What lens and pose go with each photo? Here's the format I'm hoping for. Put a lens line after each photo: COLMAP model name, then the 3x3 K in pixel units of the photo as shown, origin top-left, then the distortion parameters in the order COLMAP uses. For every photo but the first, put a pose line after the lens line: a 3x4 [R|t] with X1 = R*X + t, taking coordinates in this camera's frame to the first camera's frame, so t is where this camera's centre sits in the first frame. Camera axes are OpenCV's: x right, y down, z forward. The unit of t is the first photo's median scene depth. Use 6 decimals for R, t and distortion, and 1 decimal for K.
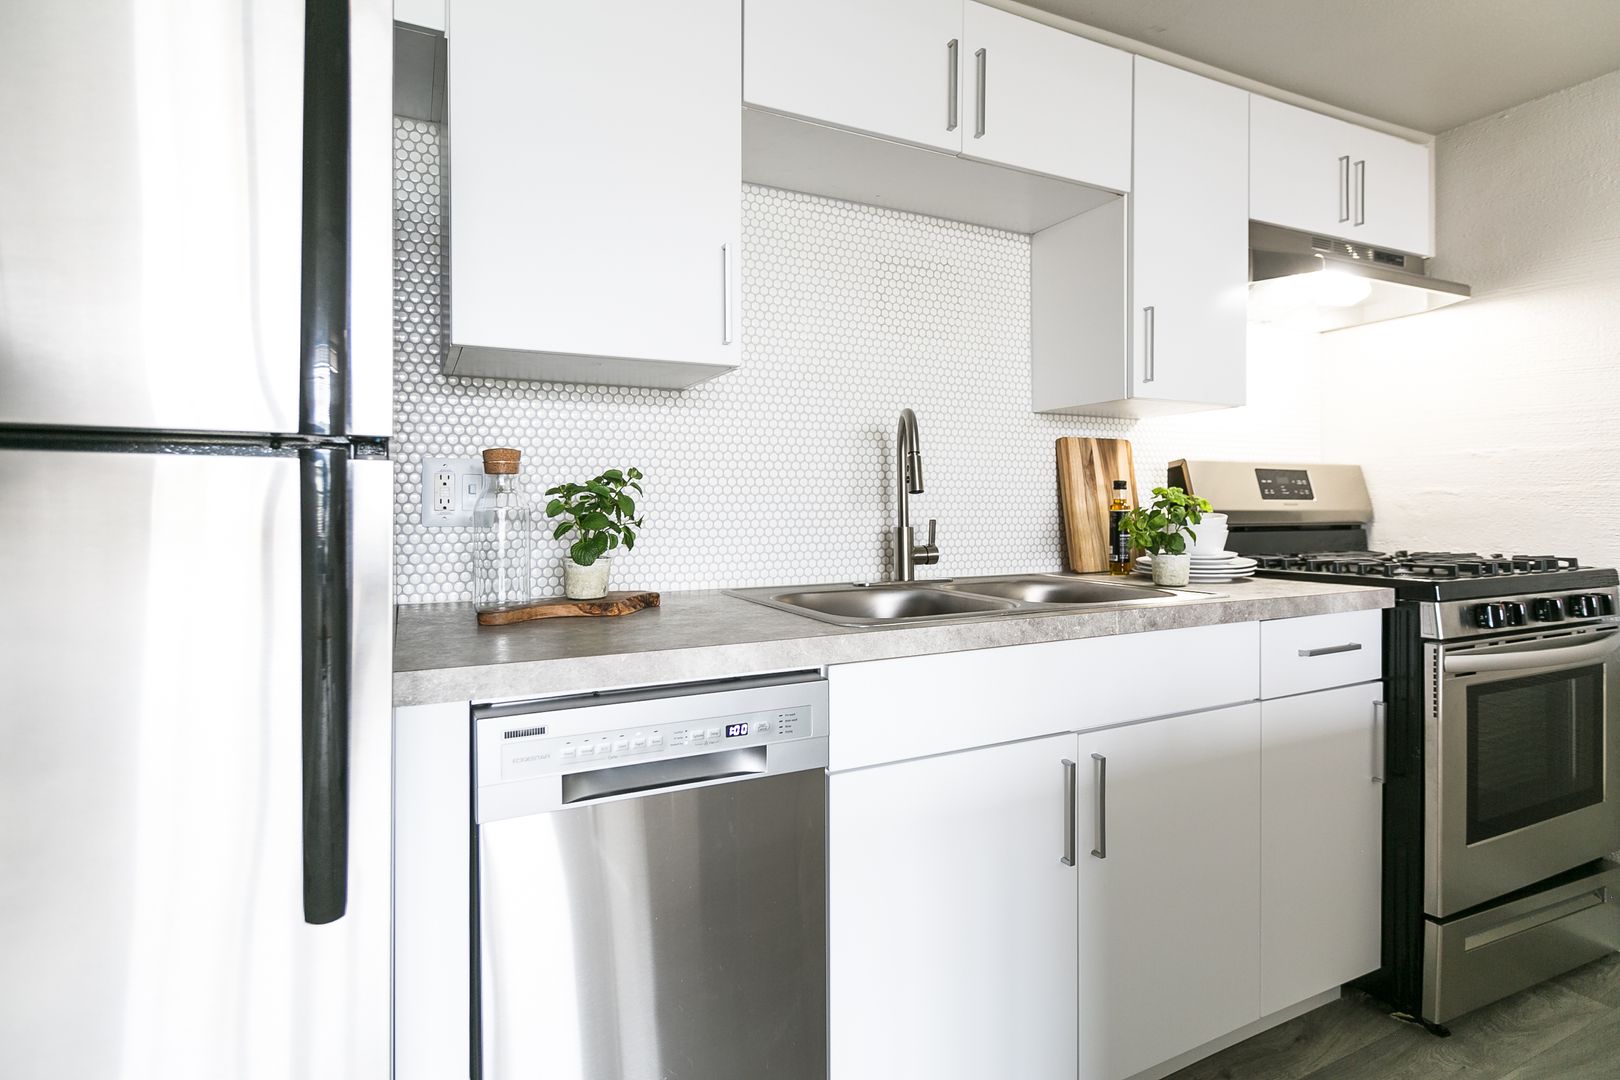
lens RADIAL K [[841.1, 0, 760.6], [0, 841.1, 510.6], [0, 0, 1]] dist [-0.002012, -0.000006]
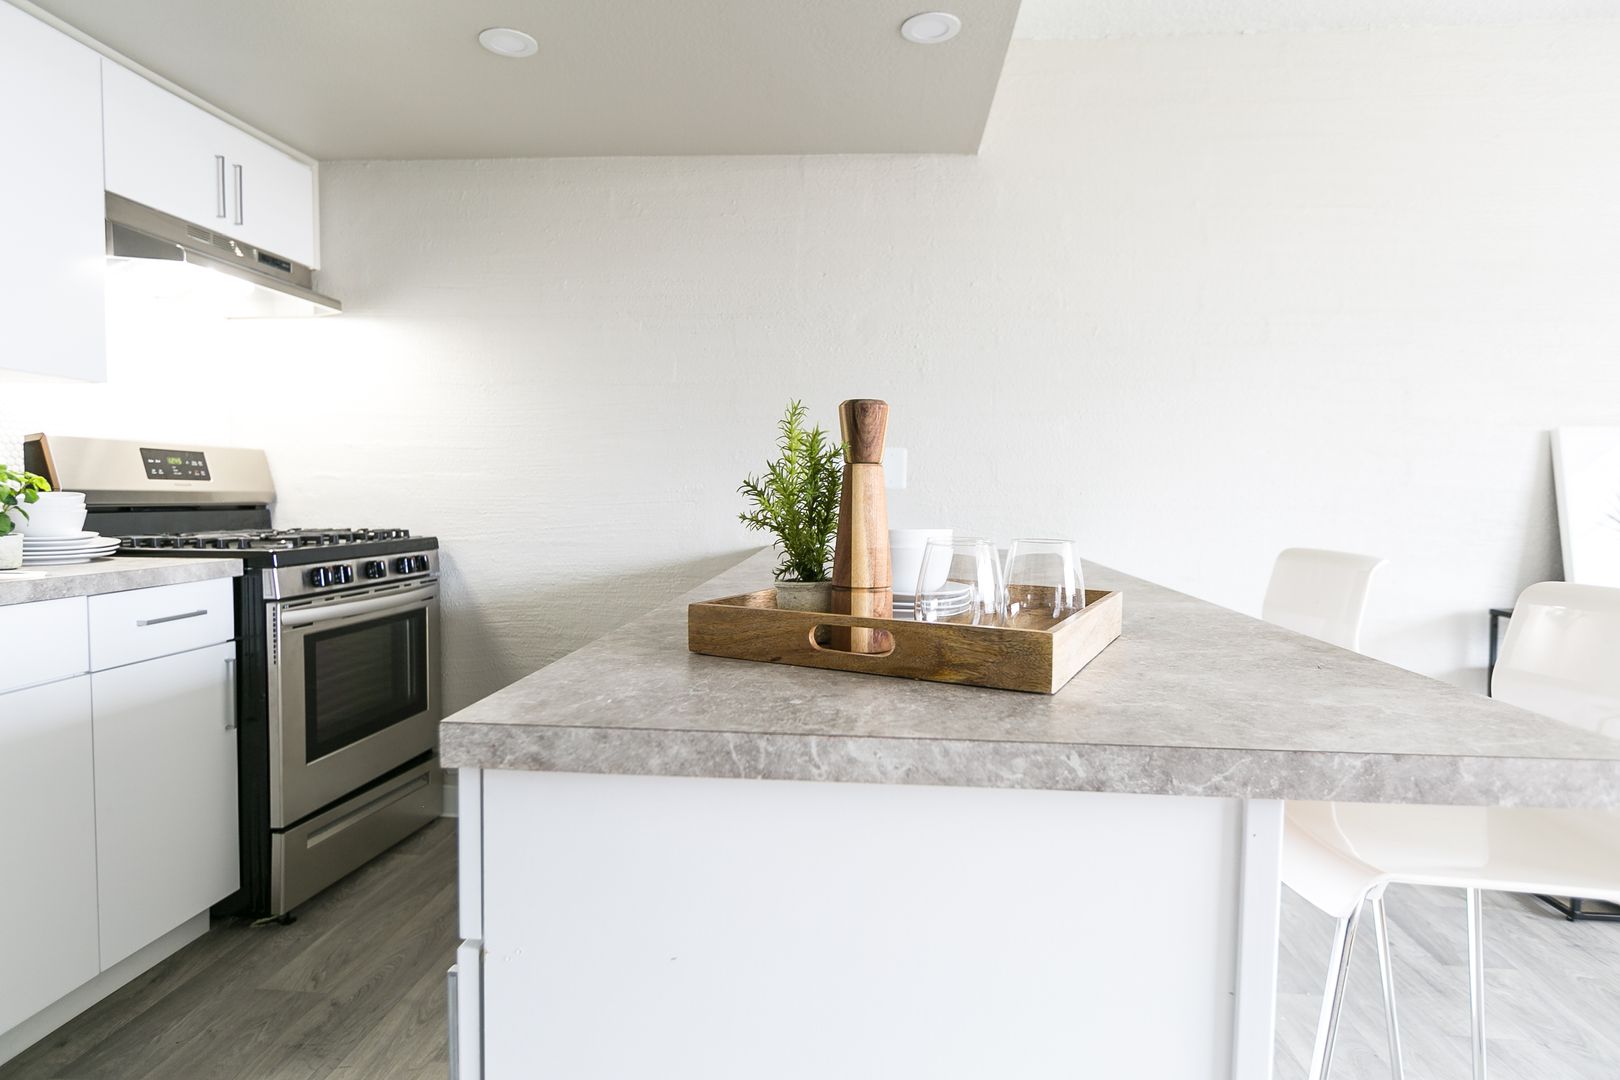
lens RADIAL K [[914.7, 0, 842.6], [0, 914.7, 542.5], [0, 0, 1]] dist [0.004643, -0.001930]
pose [[0.472289, -0.037884, 0.880629, 0.037470], [-0.008040, 0.998849, 0.047281, 0.004162], [-0.881407, -0.029411, 0.471441, -0.290298]]
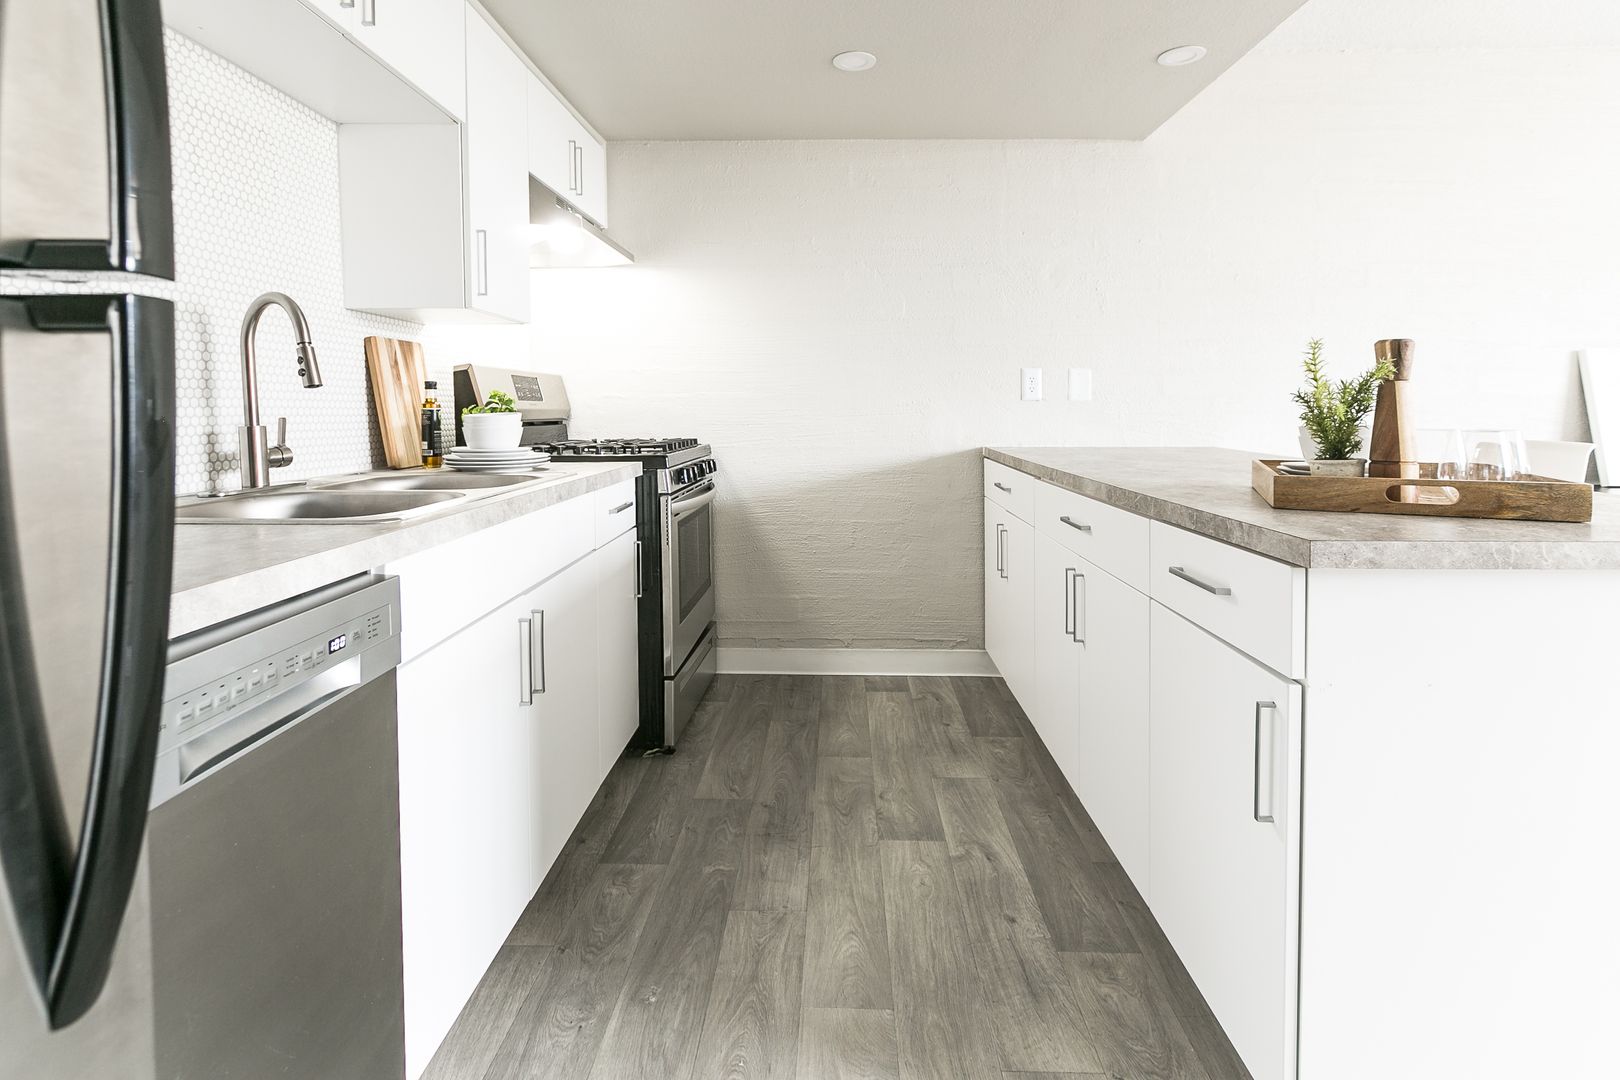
lens RADIAL K [[802.3, 0, 860.9], [0, 802.3, 434.5], [0, 0, 1]] dist [0.001614, -0.000103]
pose [[0.418027, -0.026440, 0.908050, -0.321614], [0.005489, 0.999632, 0.026579, 0.009601], [-0.908418, -0.006126, 0.418018, 0.075121]]
